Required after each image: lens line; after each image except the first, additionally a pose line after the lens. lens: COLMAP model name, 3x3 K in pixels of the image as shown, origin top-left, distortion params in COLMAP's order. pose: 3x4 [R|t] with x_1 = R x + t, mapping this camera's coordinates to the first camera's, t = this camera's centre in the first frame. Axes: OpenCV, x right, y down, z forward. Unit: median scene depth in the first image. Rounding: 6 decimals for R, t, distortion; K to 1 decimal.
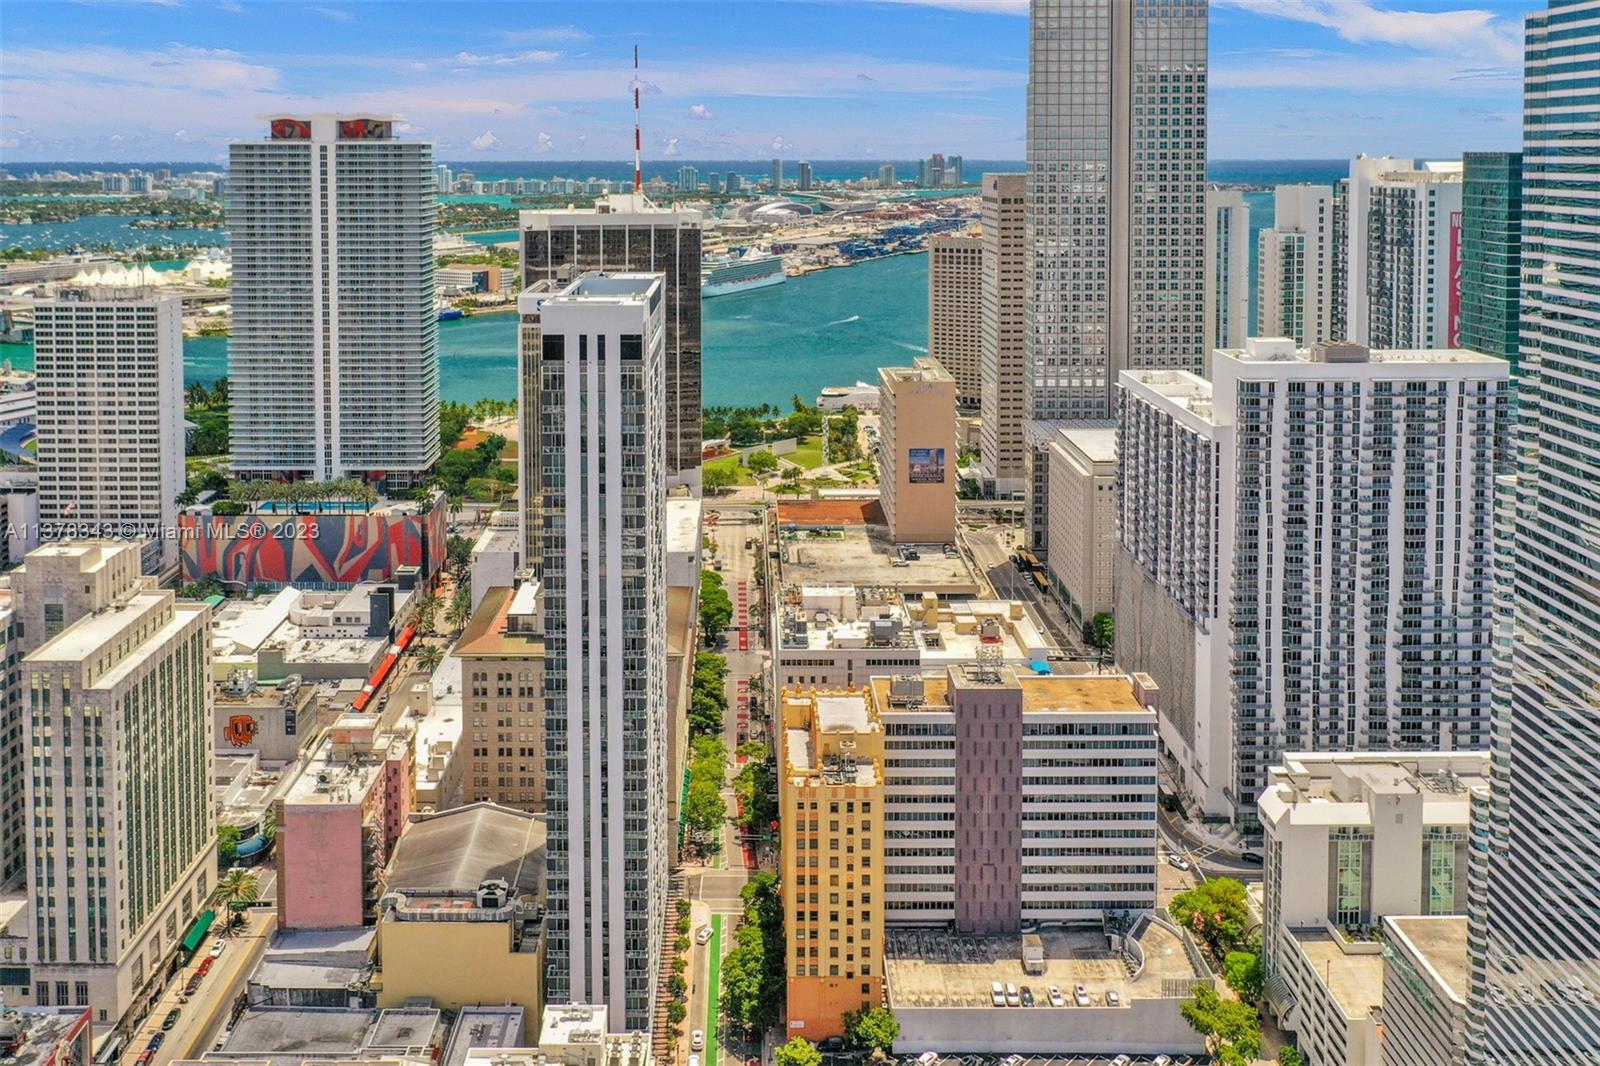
lens RADIAL K [[1550.5, 0, 766.2], [0, 1550.5, 339.8], [0, 0, 1]] dist [-0.001633, -0.001601]
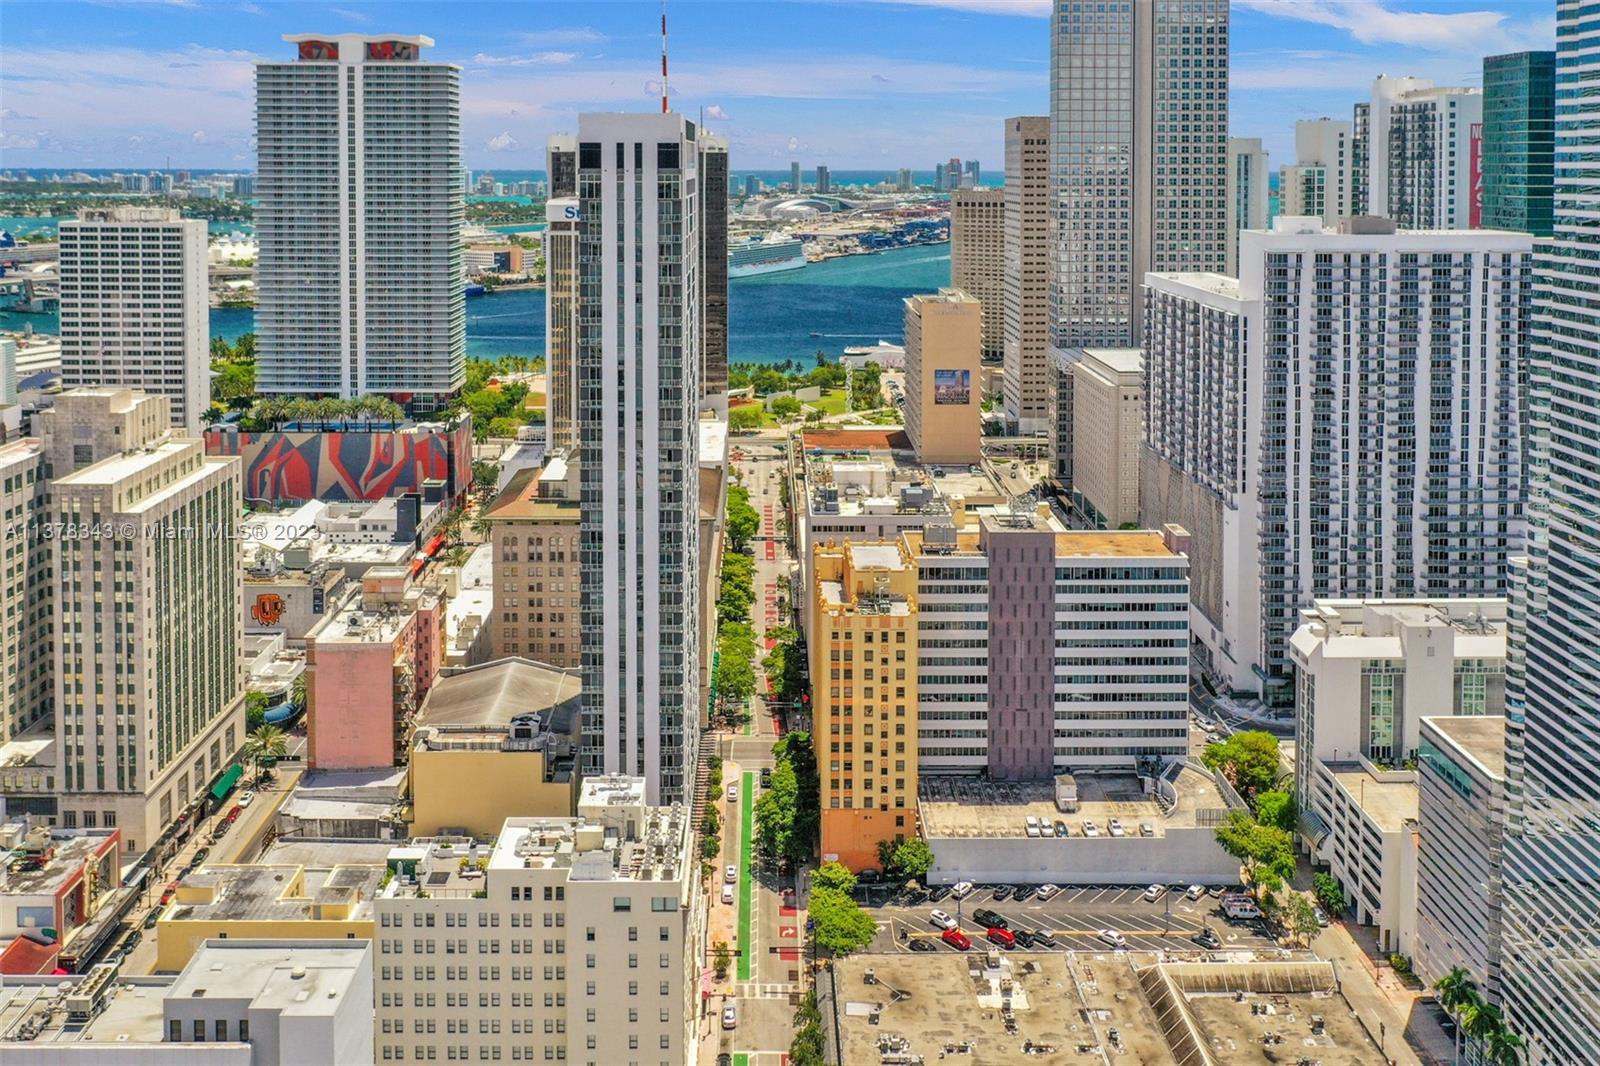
lens RADIAL K [[1538.3, 0, 794.6], [0, 1538.3, 443.7], [0, 0, 1]] dist [-0.002309, 0.000716]
pose [[0.999907, 0.001056, 0.013563, -0.014937], [-0.000875, 0.999910, -0.013359, 0.163122], [-0.013576, 0.013346, 0.999819, 0.006916]]
